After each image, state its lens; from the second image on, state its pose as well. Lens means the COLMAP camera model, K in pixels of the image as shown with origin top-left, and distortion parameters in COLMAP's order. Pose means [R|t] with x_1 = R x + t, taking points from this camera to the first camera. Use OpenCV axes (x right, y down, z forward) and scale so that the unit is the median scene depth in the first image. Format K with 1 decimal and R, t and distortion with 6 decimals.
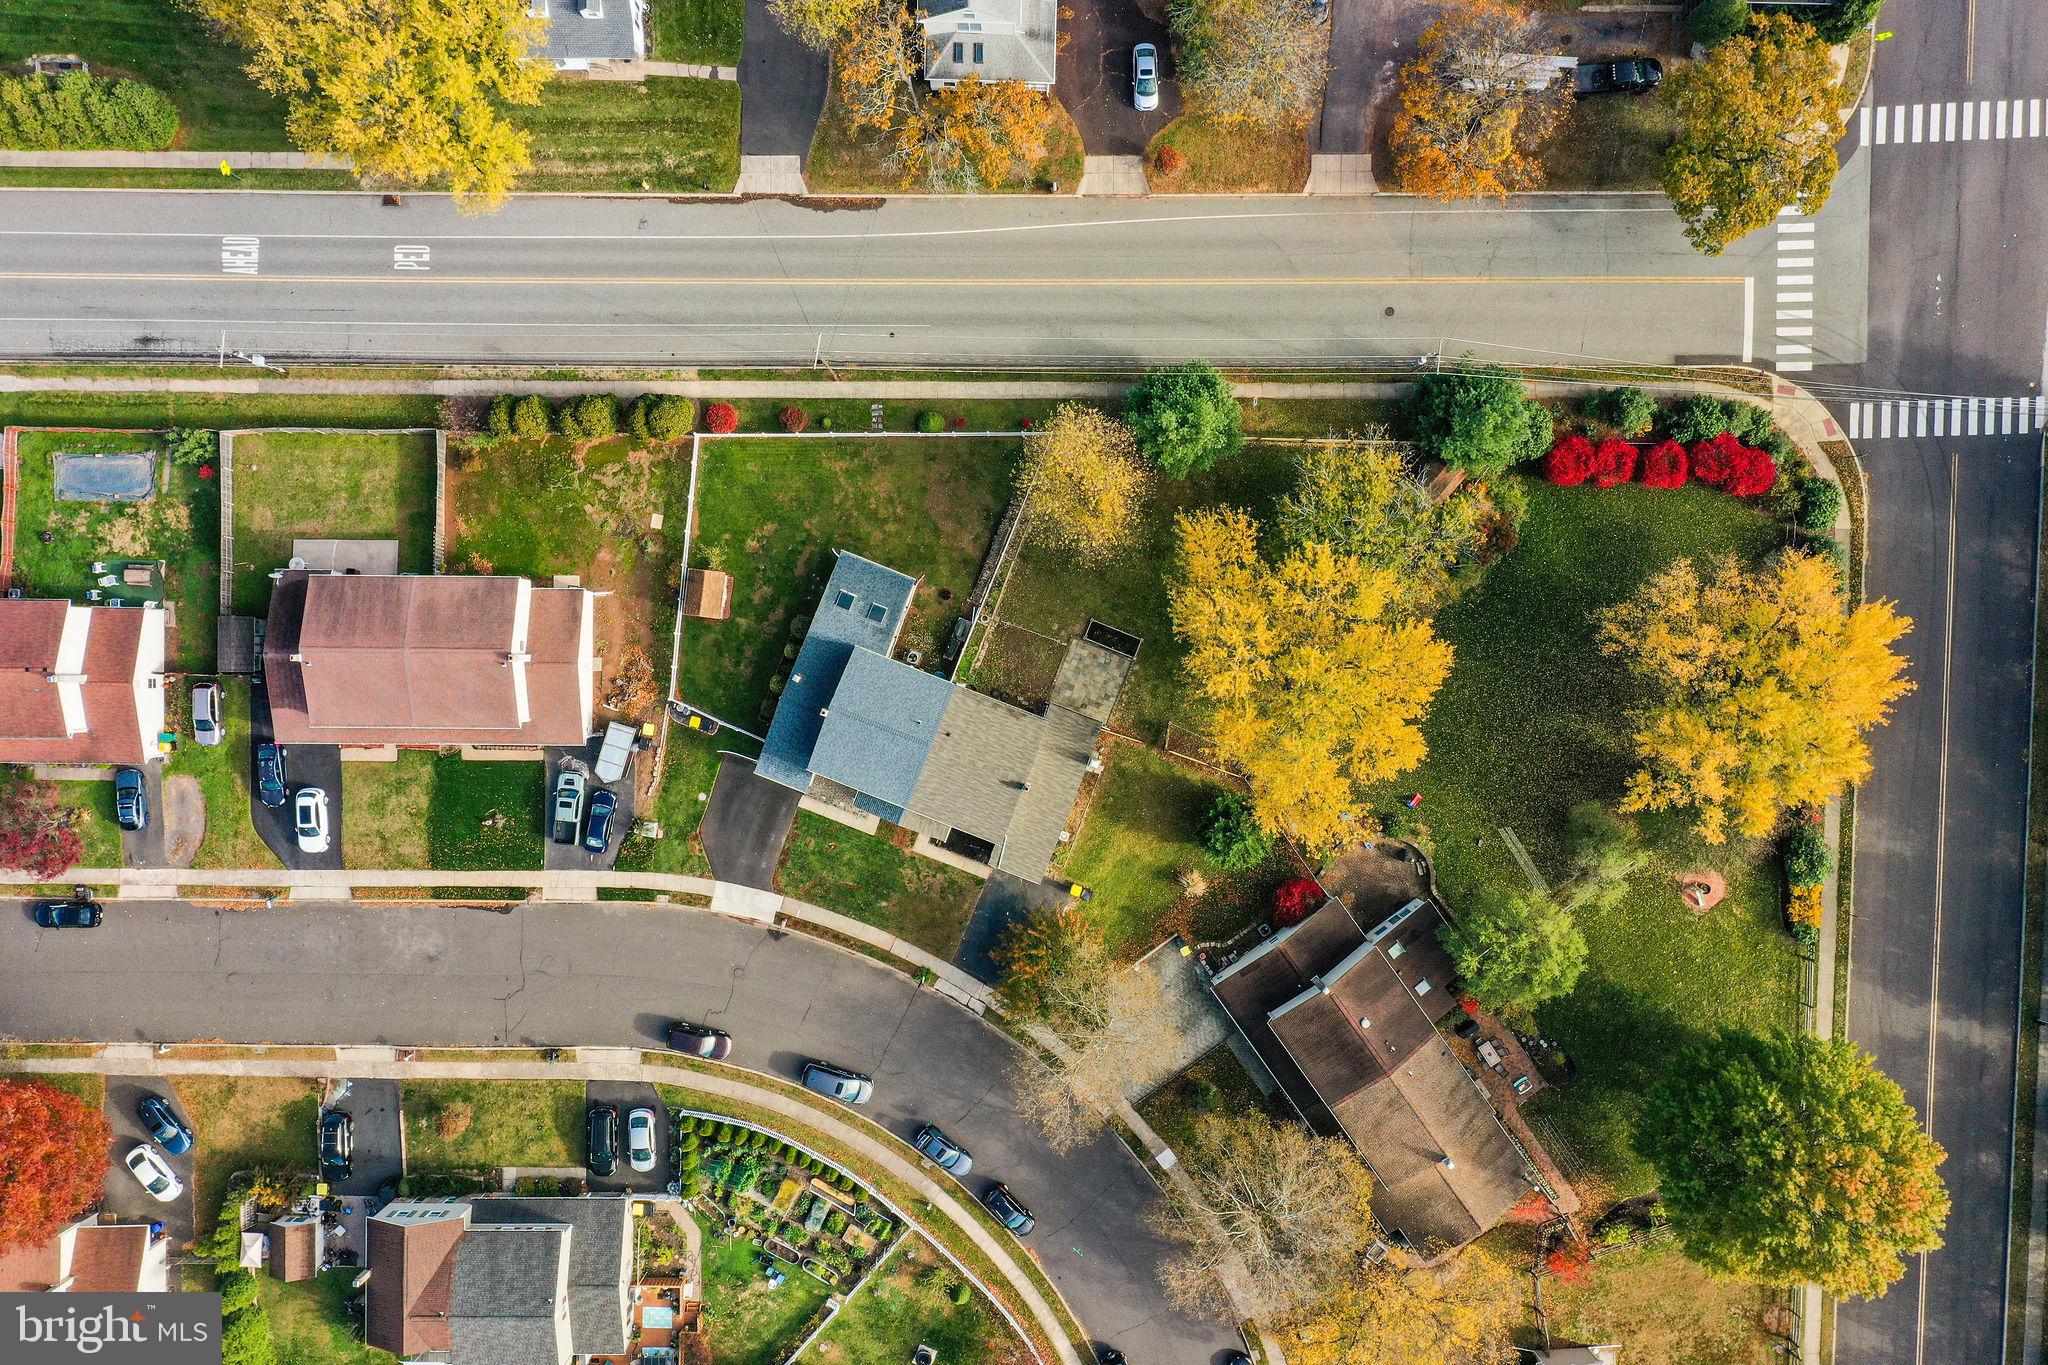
lens RADIAL K [[1633.9, 0, 1029.6], [0, 1633.9, 675.6], [0, 0, 1]] dist [0.030175, -0.018890]
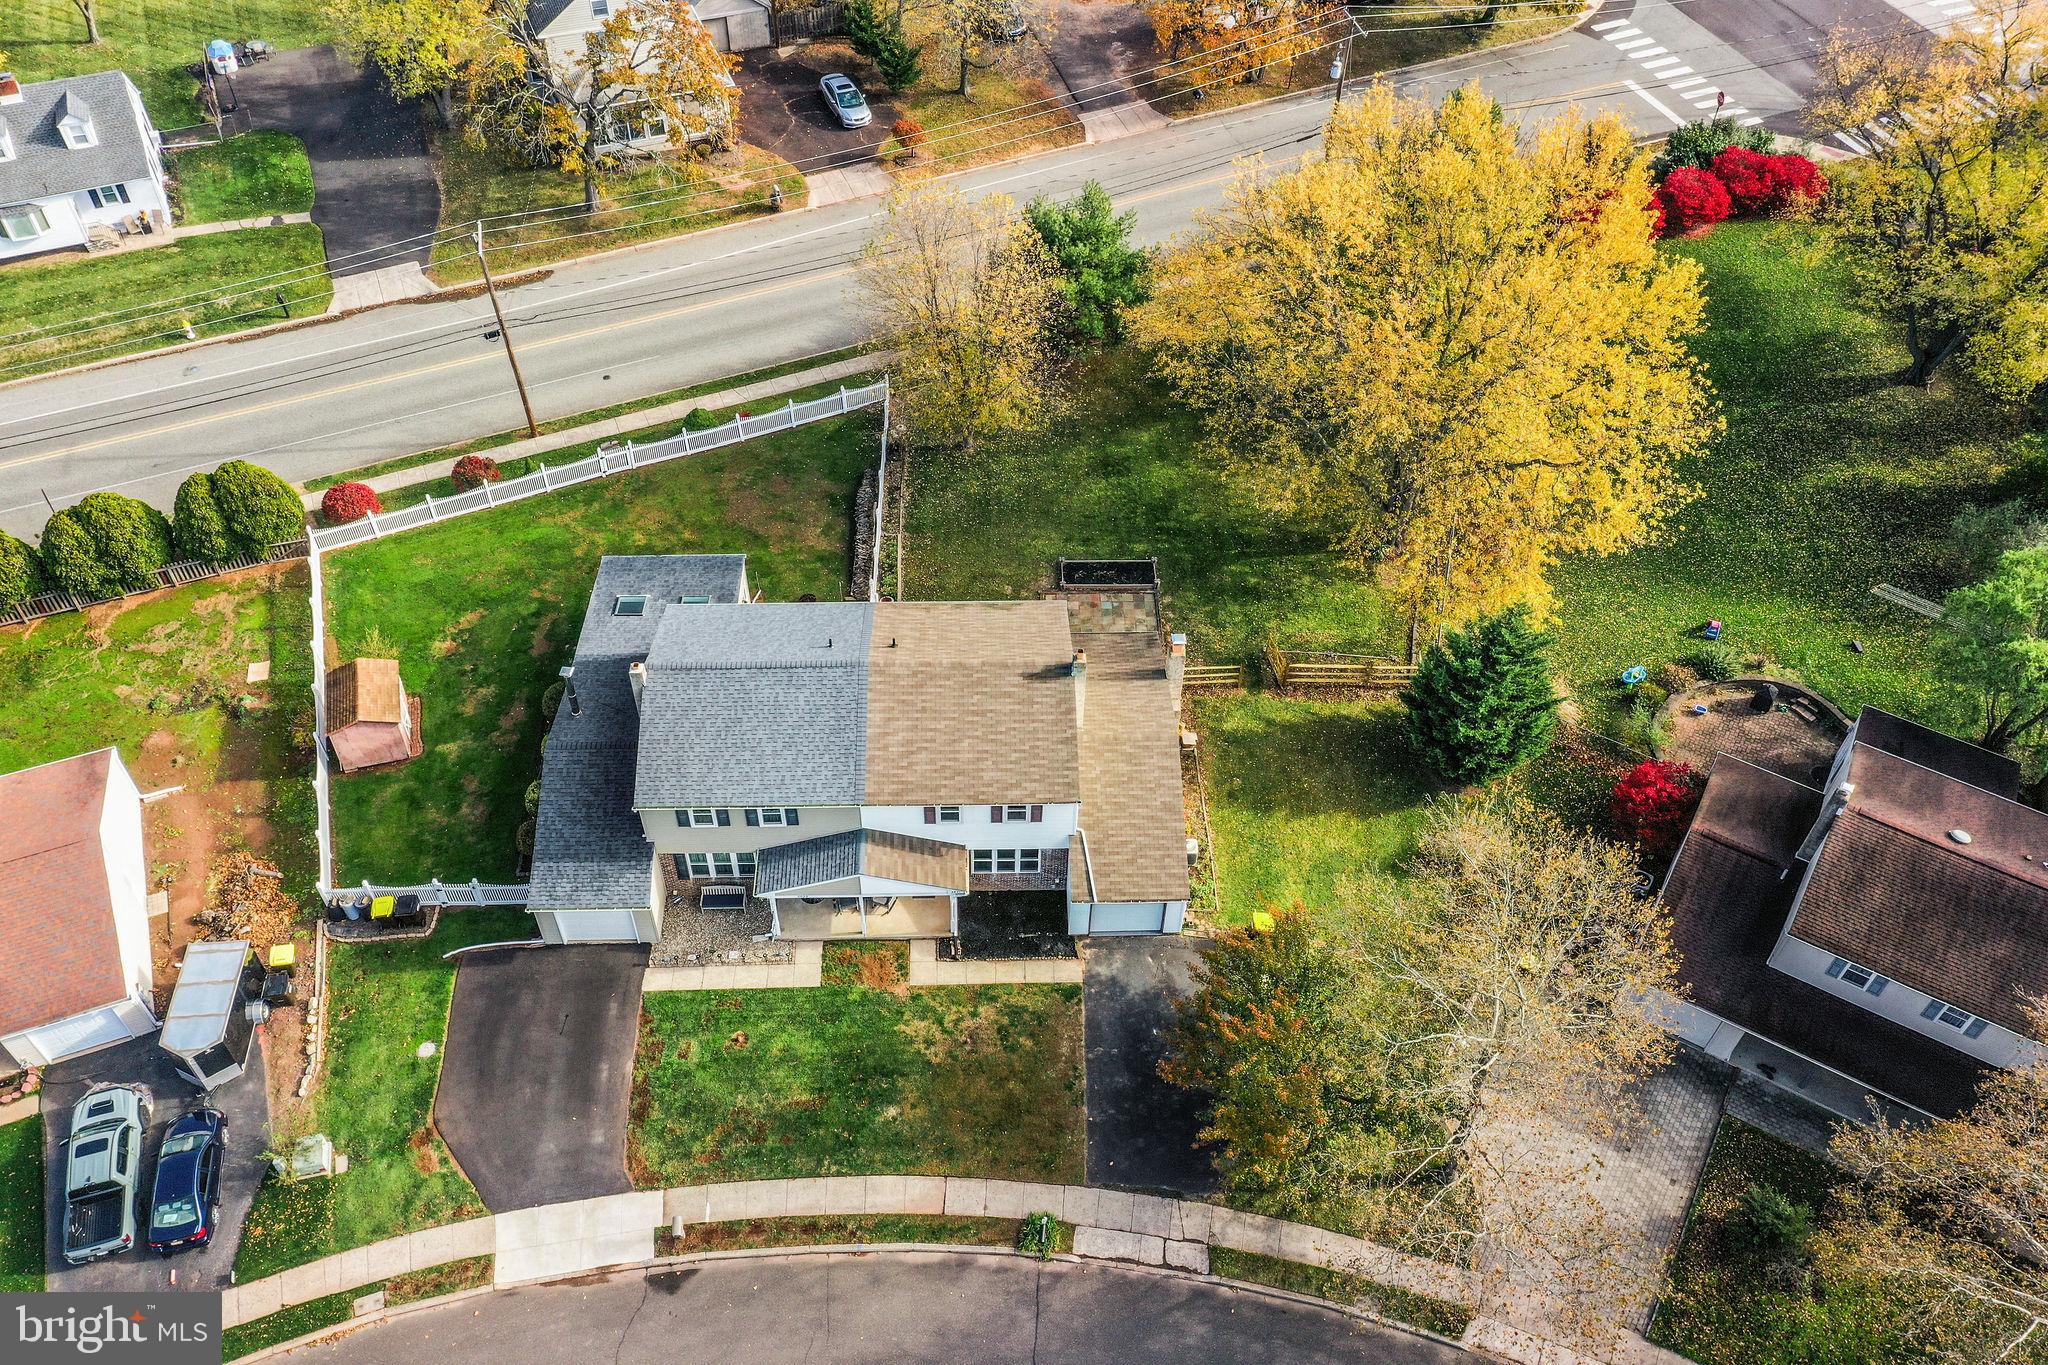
lens RADIAL K [[1633.9, 0, 1025.4], [0, 1633.9, 673.1], [0, 0, 1]] dist [0.030175, -0.018890]
pose [[0.919538, -0.286015, 0.269529, -0.141853], [0.392988, 0.674852, -0.624607, 0.351043], [-0.003245, 0.680272, 0.732953, 0.603803]]
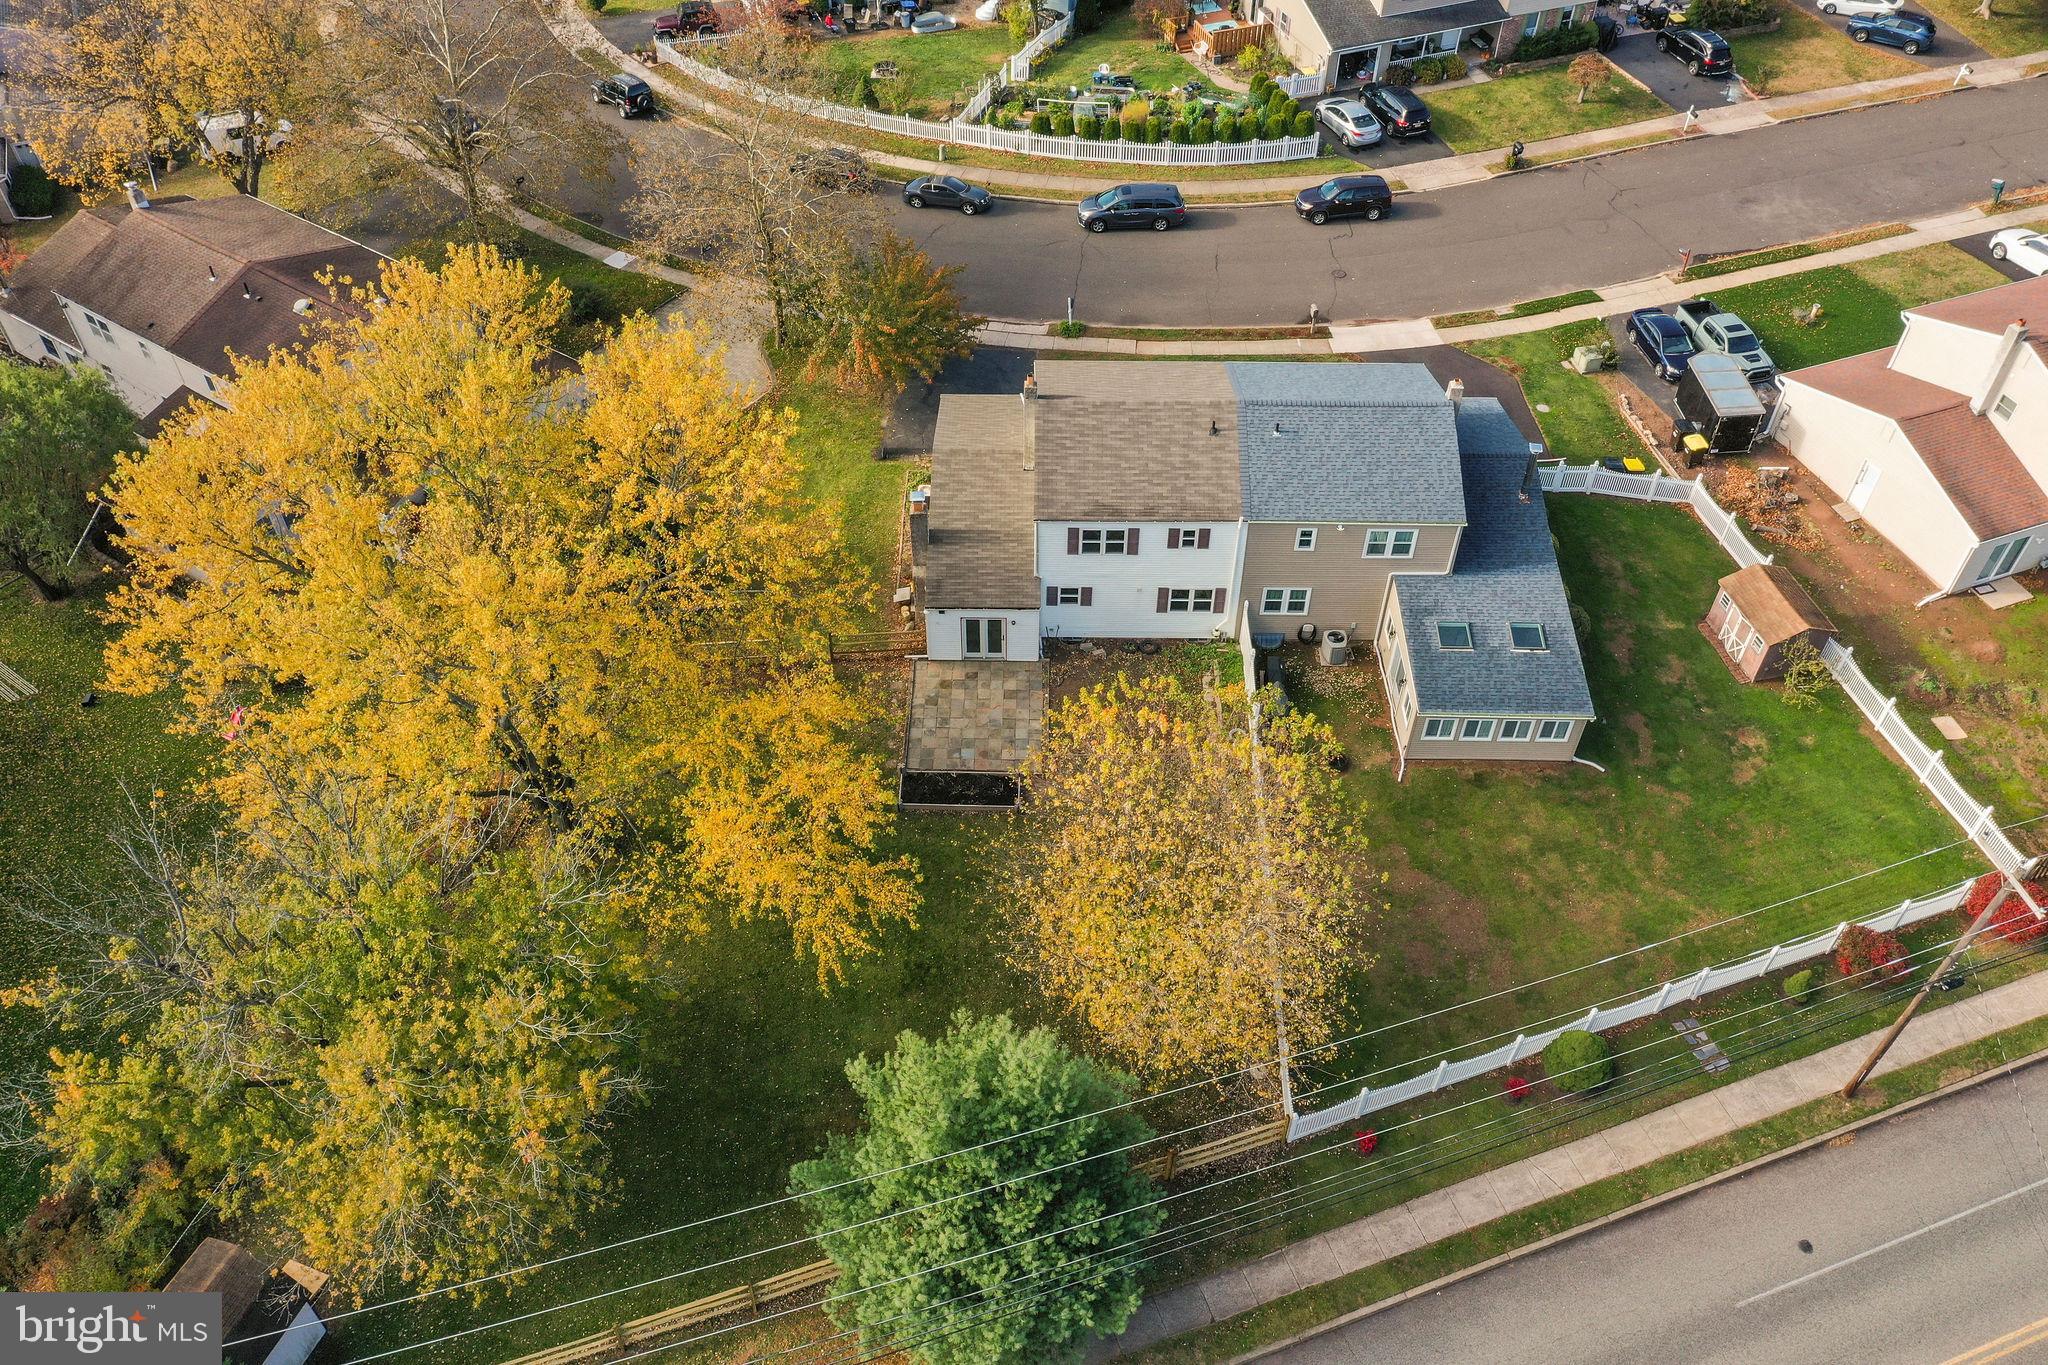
lens RADIAL K [[1633.9, 0, 1024.0], [0, 1633.9, 684.7], [0, 0, 1]] dist [0.030175, -0.018890]
pose [[-0.935092, 0.244486, -0.256573, 0.143906], [-0.354013, -0.678420, 0.643756, -0.301093], [-0.016675, 0.692801, 0.720936, 0.657345]]
